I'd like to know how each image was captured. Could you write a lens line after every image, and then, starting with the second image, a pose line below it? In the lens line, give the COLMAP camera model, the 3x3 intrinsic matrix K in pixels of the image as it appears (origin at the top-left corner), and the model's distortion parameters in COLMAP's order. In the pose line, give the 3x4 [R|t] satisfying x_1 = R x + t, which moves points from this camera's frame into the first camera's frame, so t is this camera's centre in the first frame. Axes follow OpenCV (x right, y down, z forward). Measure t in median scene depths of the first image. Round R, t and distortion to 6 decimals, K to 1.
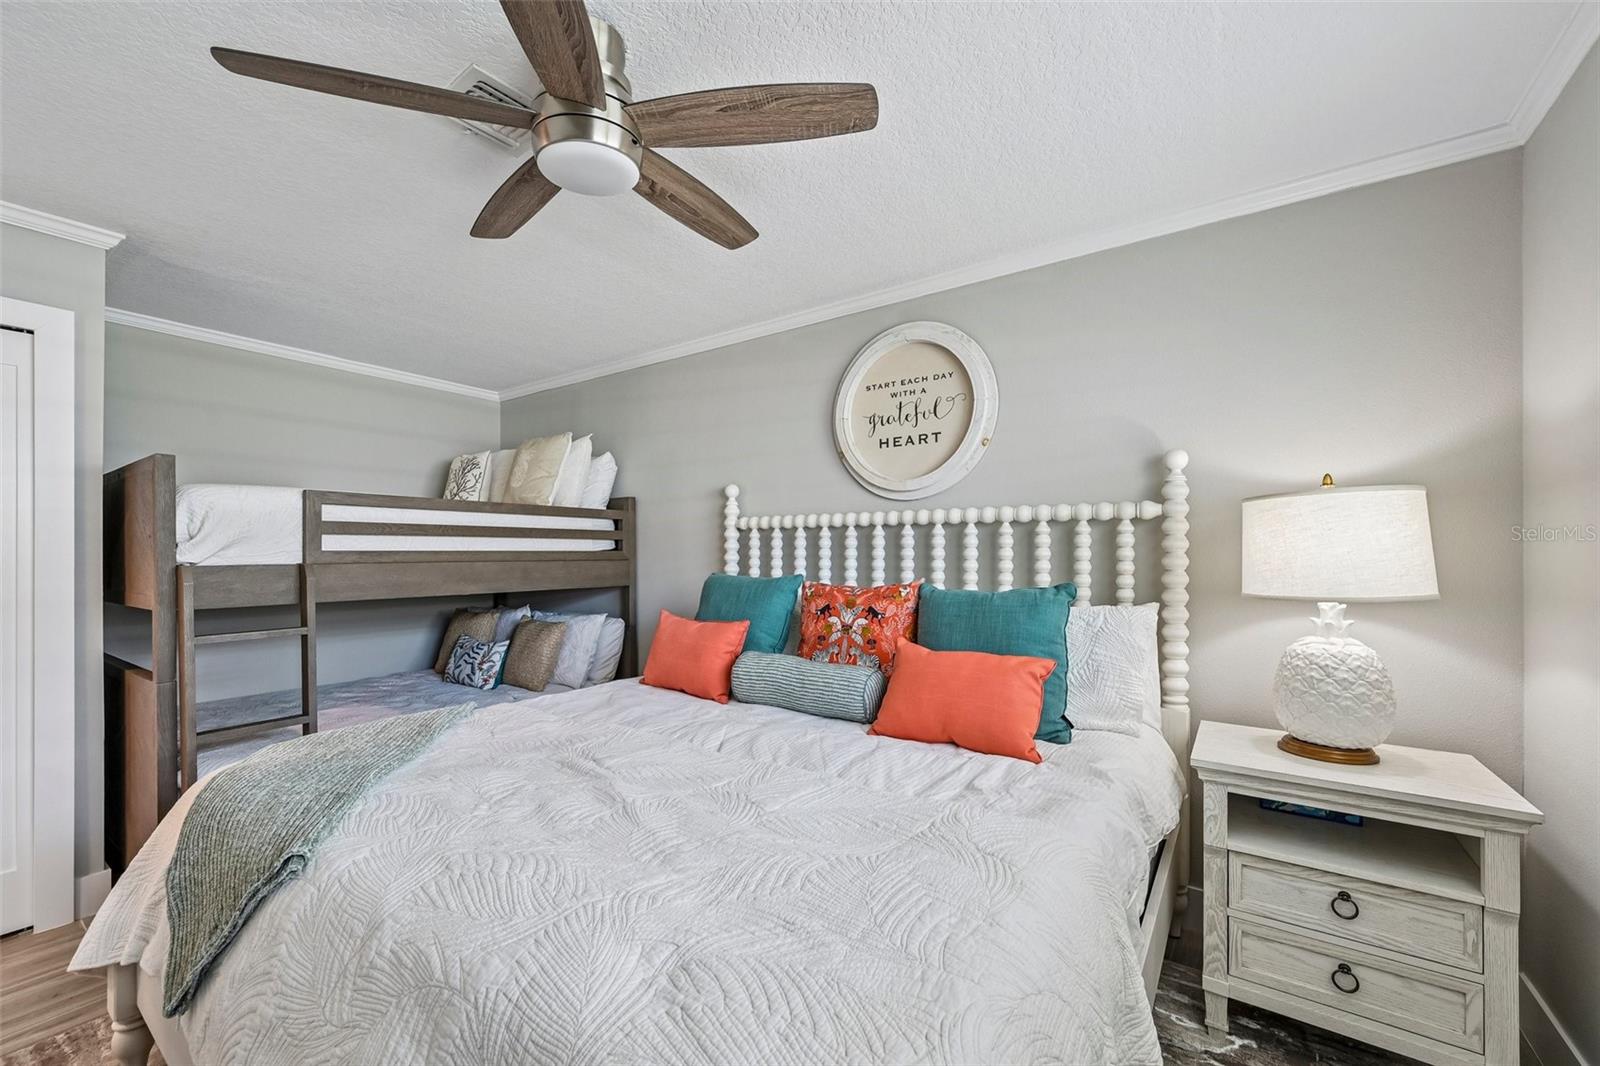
lens RADIAL K [[631.5, 0, 803.6], [0, 631.5, 548.1], [0, 0, 1]] dist [-0.000337, 0.000796]
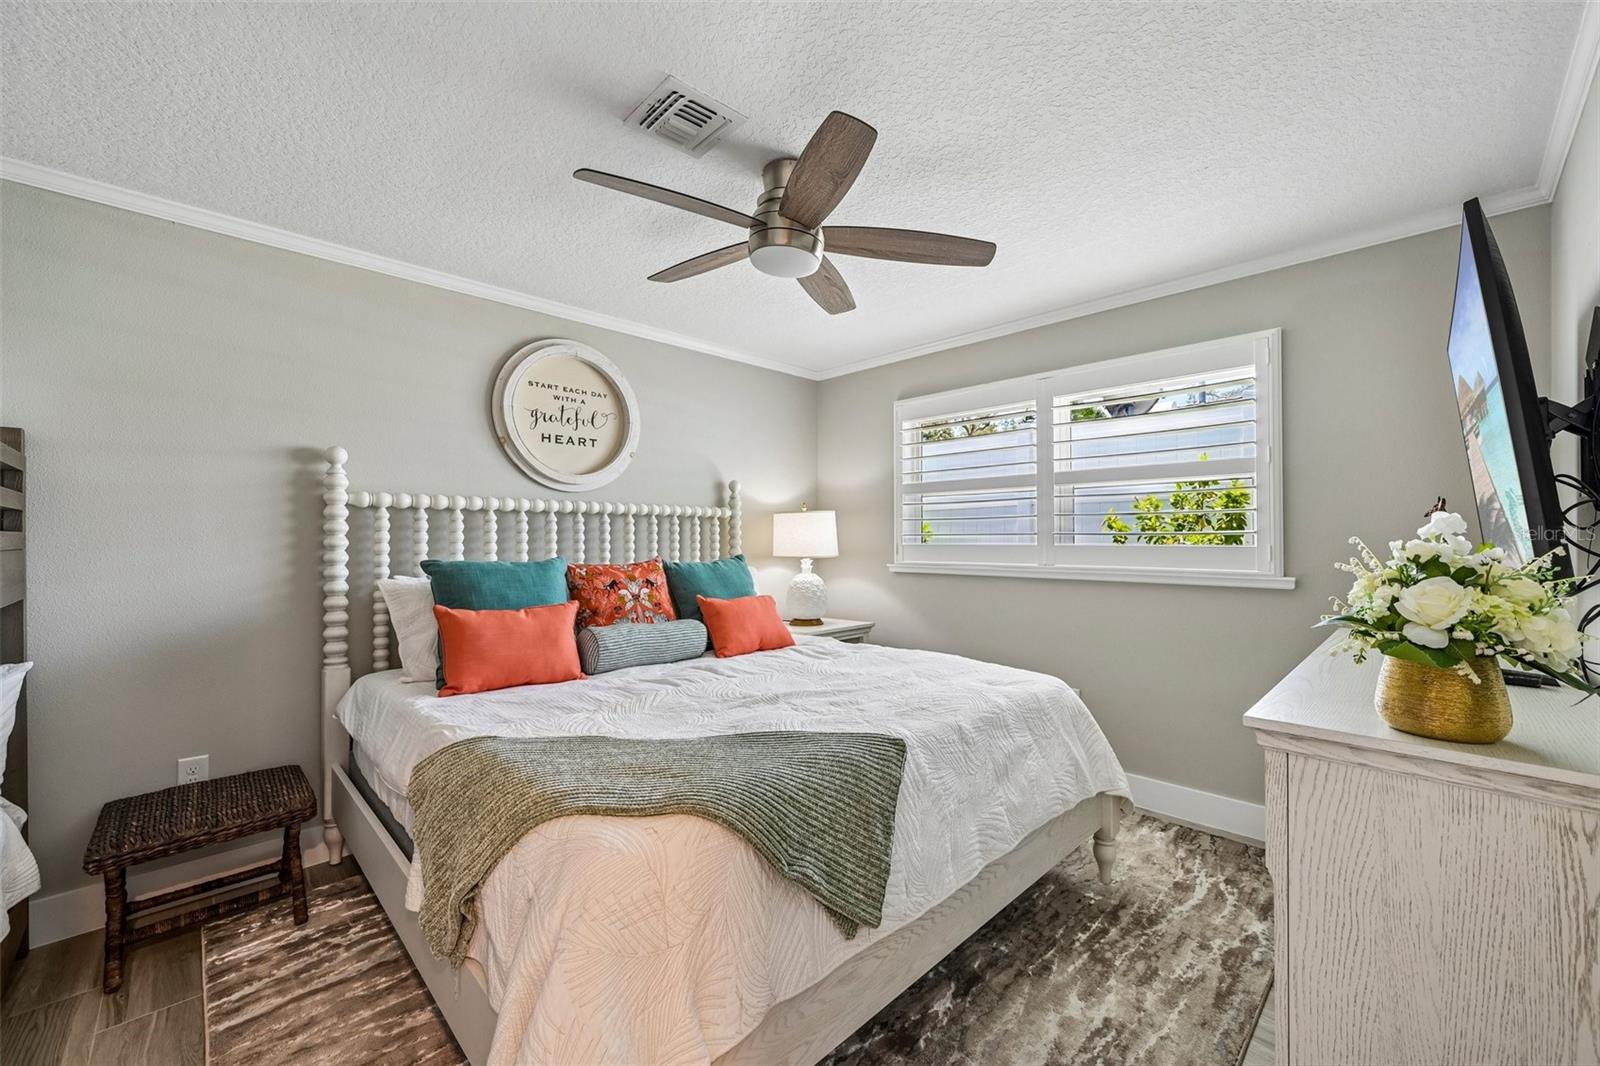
lens RADIAL K [[631.5, 0, 791.3], [0, 631.5, 538.9], [0, 0, 1]] dist [-0.000337, 0.000796]
pose [[0.185712, 0.000831, 0.982604, -0.916353], [-0.005933, 0.999982, 0.000276, 0.007980], [-0.982586, -0.005881, 0.185713, 0.388951]]
